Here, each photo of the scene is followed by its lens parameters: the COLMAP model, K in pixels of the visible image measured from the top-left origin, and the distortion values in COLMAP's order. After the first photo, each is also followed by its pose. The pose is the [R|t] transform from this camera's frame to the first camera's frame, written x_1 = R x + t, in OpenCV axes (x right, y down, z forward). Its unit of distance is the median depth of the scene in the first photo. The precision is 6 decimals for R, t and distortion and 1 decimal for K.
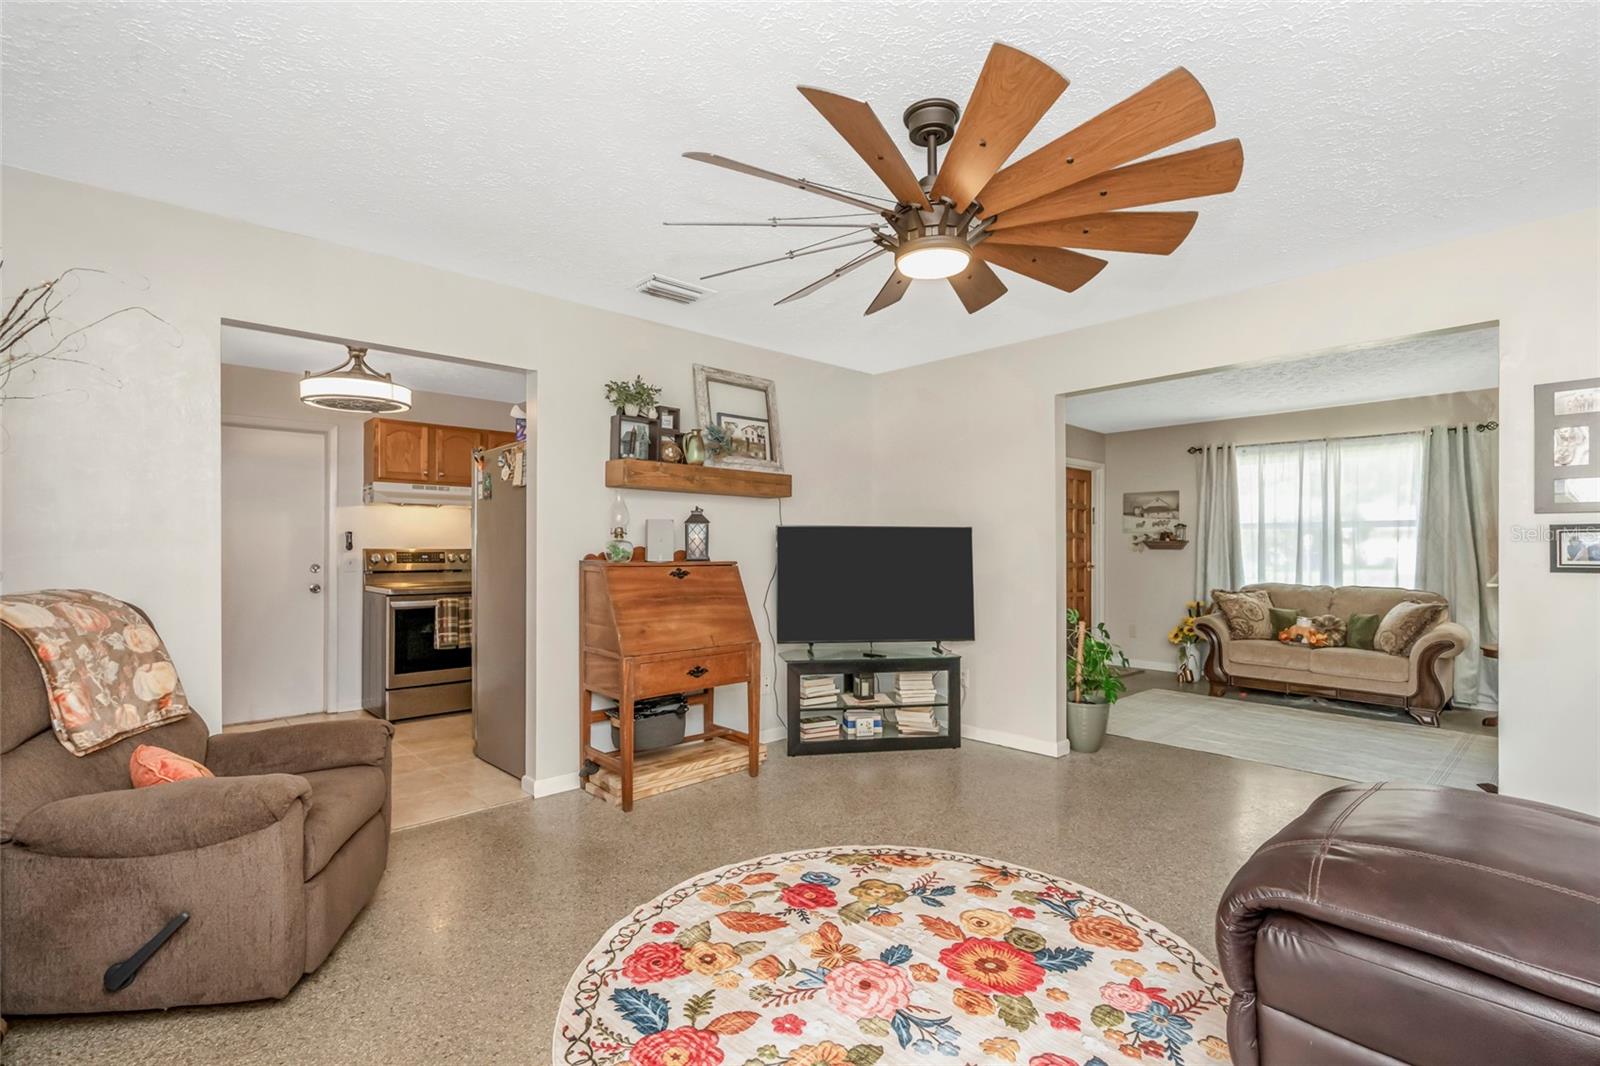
lens RADIAL K [[731.9, 0, 806.0], [0, 731.9, 535.1], [0, 0, 1]] dist [-0.002690, 0.002296]
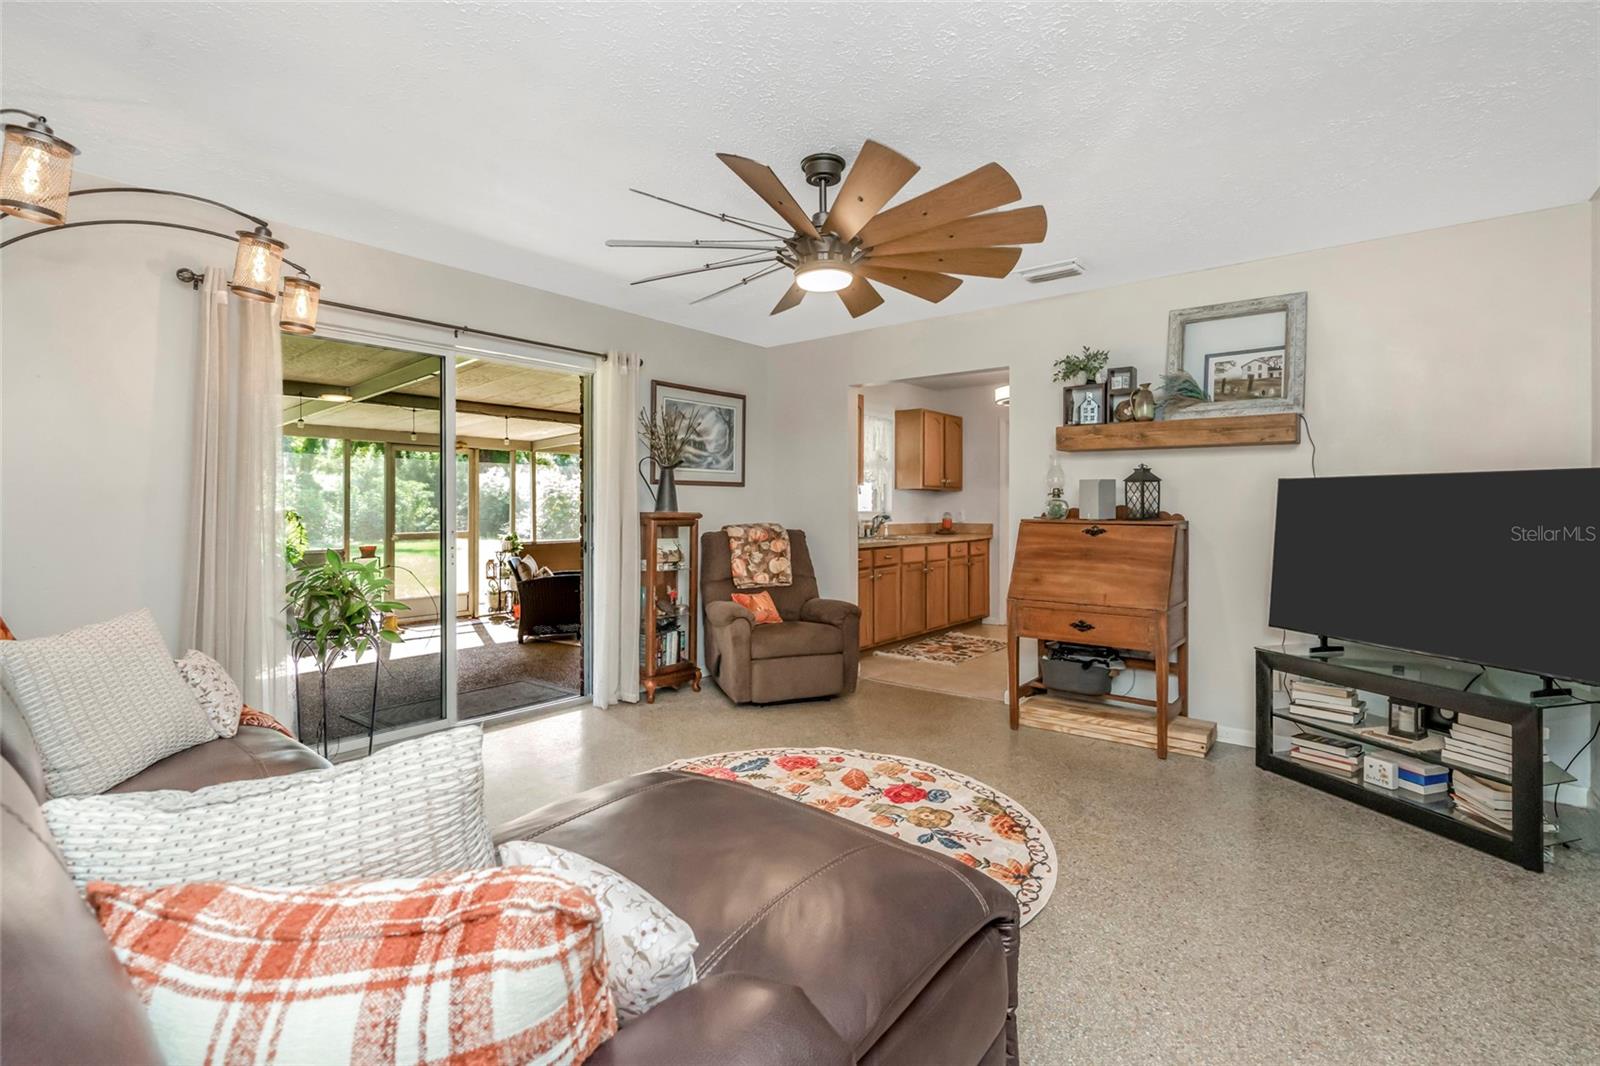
lens RADIAL K [[731.9, 0, 805.5], [0, 731.9, 507.0], [0, 0, 1]] dist [-0.002690, 0.002296]
pose [[0.145660, 0.002009, -0.989333, 1.092672], [0.018065, 0.999826, 0.004690, 0.006872], [0.989170, -0.018555, 0.145598, 0.616017]]
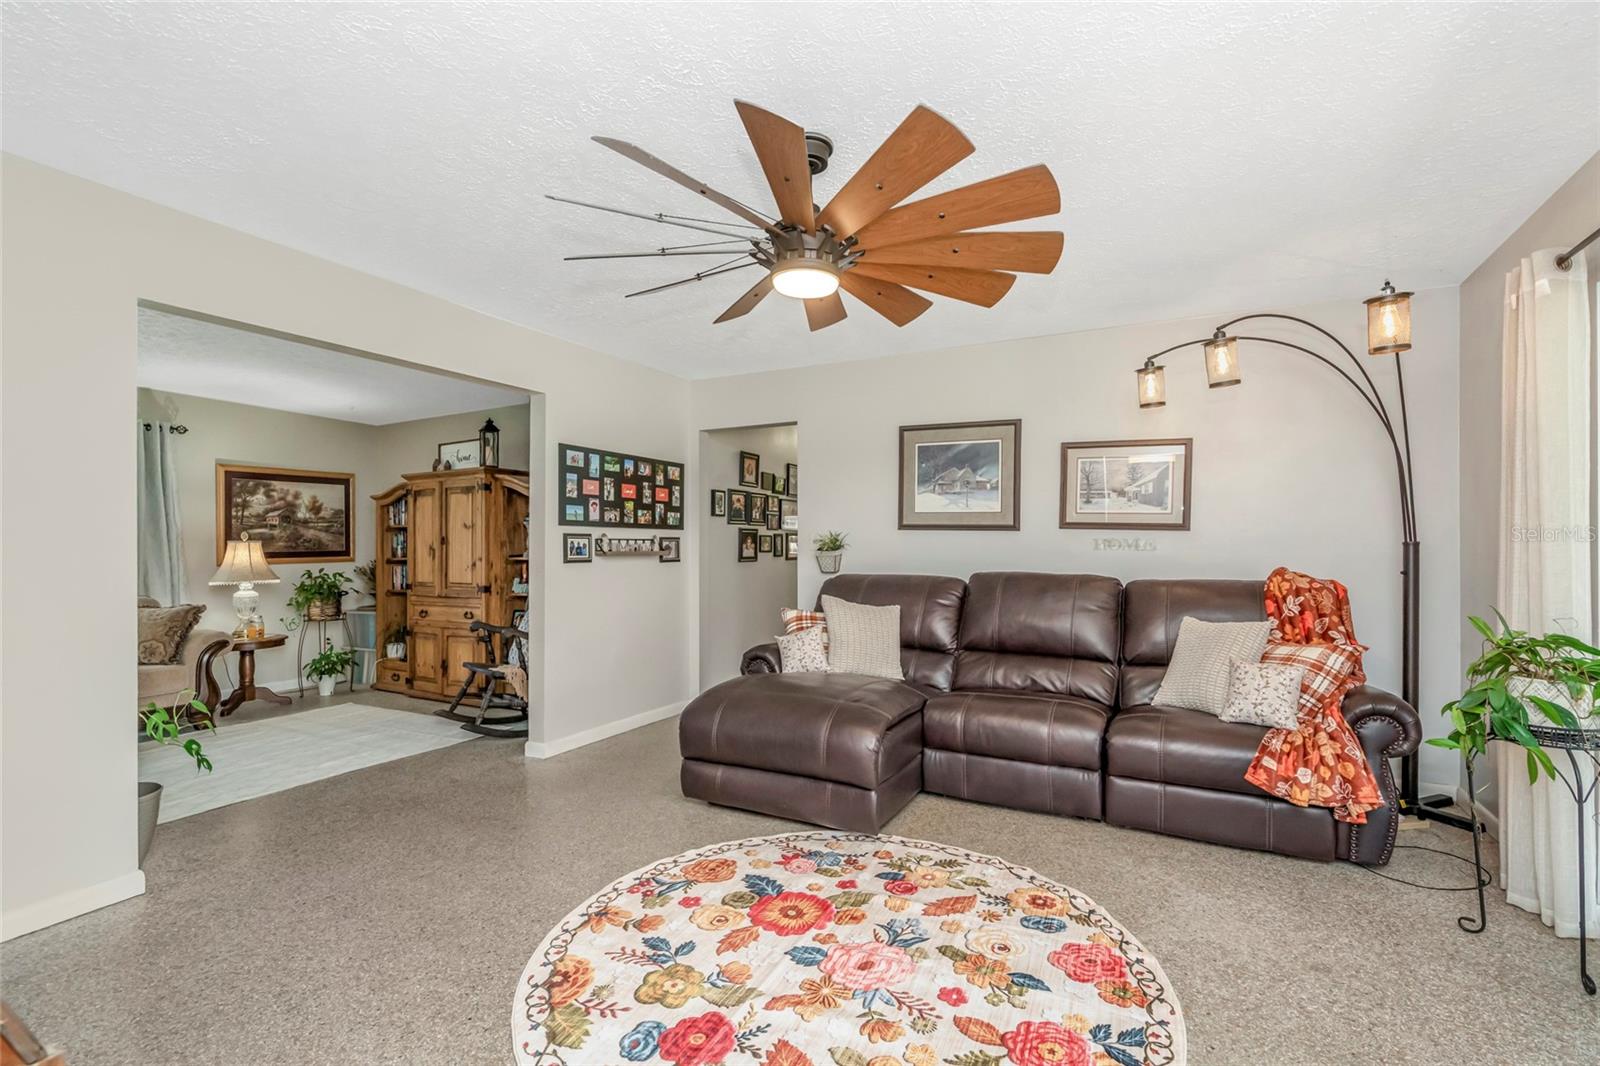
lens RADIAL K [[731.9, 0, 800.2], [0, 731.9, 545.7], [0, 0, 1]] dist [-0.002690, 0.002296]
pose [[-0.332085, 0.002551, 0.943246, -0.647251], [-0.016926, 0.999819, -0.008663, 0.015618], [-0.943098, -0.018842, -0.331982, 1.063033]]
